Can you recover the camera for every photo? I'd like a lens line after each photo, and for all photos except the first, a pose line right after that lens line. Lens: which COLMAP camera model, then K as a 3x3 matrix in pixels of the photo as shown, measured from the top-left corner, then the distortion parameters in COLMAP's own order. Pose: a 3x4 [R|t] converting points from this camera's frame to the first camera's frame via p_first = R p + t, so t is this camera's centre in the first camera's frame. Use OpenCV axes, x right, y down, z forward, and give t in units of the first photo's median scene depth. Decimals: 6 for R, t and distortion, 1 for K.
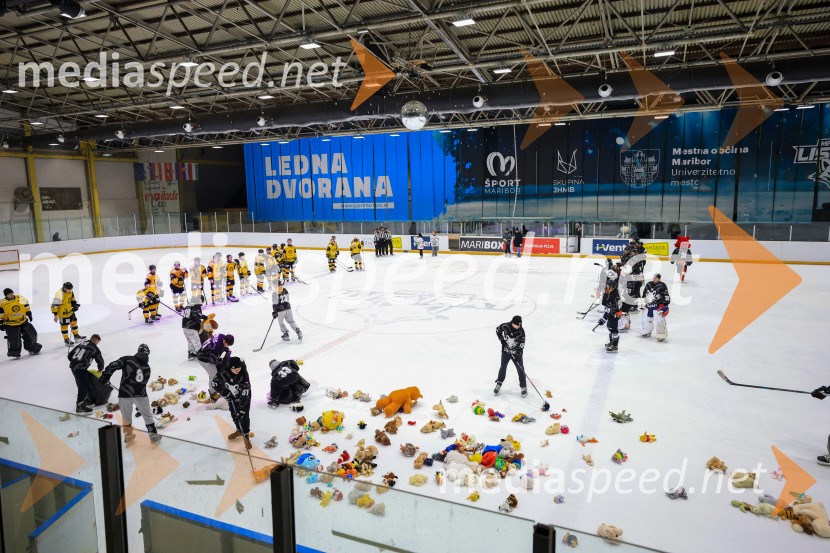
lens RADIAL K [[543.8, 0, 403.3], [0, 543.8, 264.6], [0, 0, 1]] dist [-0.007760, 0.013934]
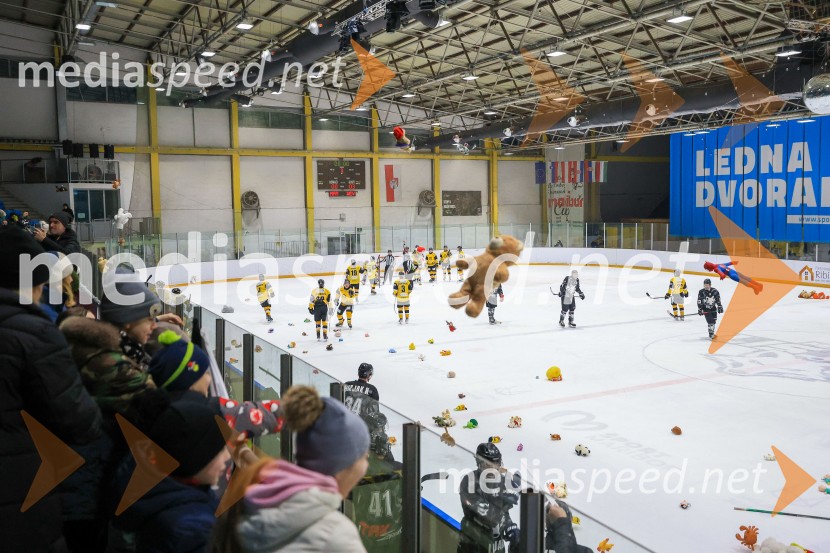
lens RADIAL K [[781.7, 0, 440.8], [0, 781.7, 254.8], [0, 0, 1]] dist [0.045304, 0.000000]
pose [[0.800052, 0.054326, -0.597465, 0.119702], [-0.089510, 0.995554, -0.029337, 0.005754], [0.593215, 0.076950, 0.801358, -0.056098]]
